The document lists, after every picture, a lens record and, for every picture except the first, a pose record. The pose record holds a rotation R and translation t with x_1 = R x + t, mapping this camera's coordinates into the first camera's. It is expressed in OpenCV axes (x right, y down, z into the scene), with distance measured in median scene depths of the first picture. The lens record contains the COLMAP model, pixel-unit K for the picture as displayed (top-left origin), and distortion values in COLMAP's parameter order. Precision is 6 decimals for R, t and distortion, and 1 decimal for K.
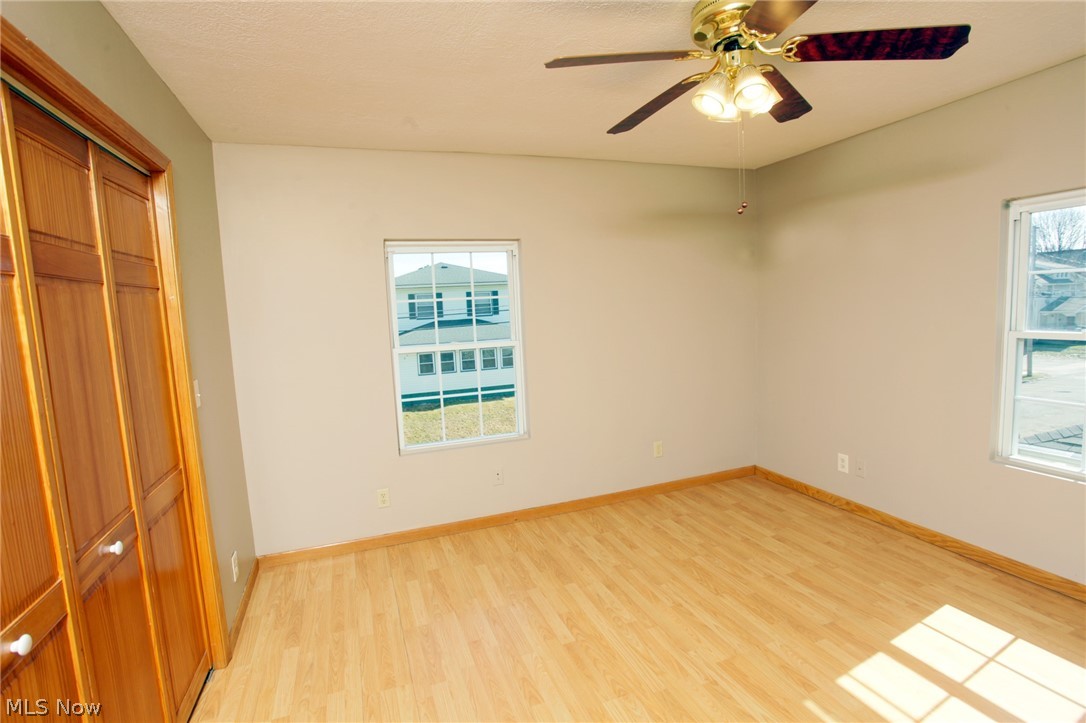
lens RADIAL K [[527.3, 0, 547.5], [0, 527.3, 357.7], [0, 0, 1]] dist [-0.071536, 0.025910]
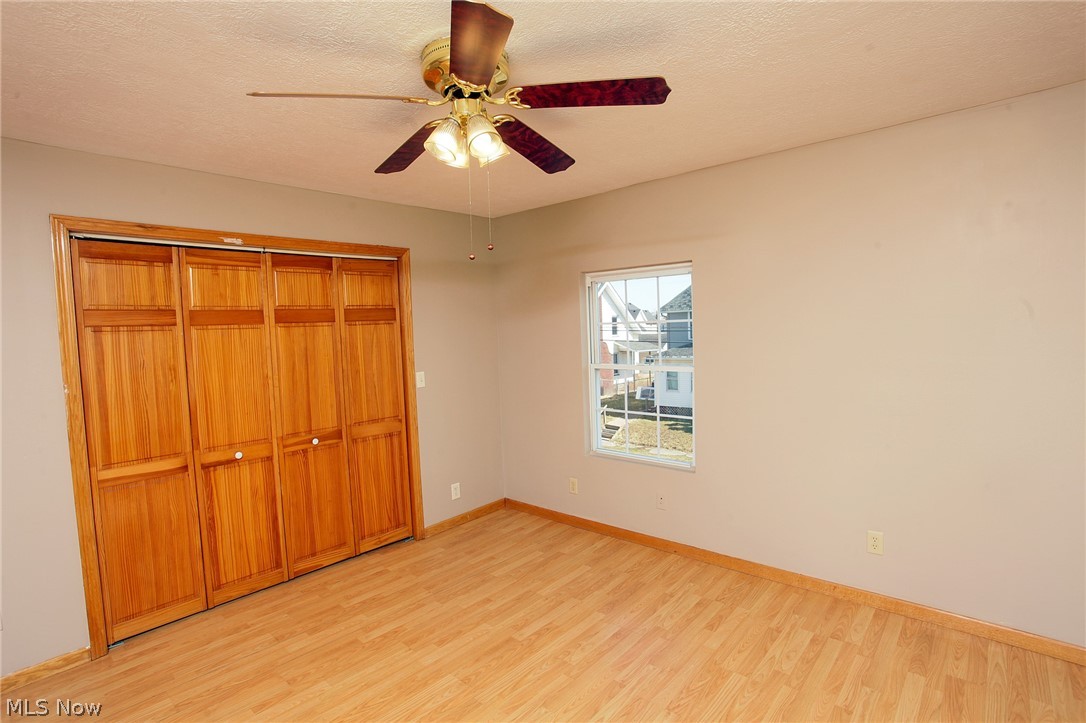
lens RADIAL K [[527.3, 0, 547.5], [0, 527.3, 357.7], [0, 0, 1]] dist [-0.071536, 0.025910]
pose [[0.461092, 0.081932, -0.883562, 0.811355], [-0.070954, 0.995944, 0.055325, -0.110824], [0.884511, 0.037182, 0.465036, 0.390420]]
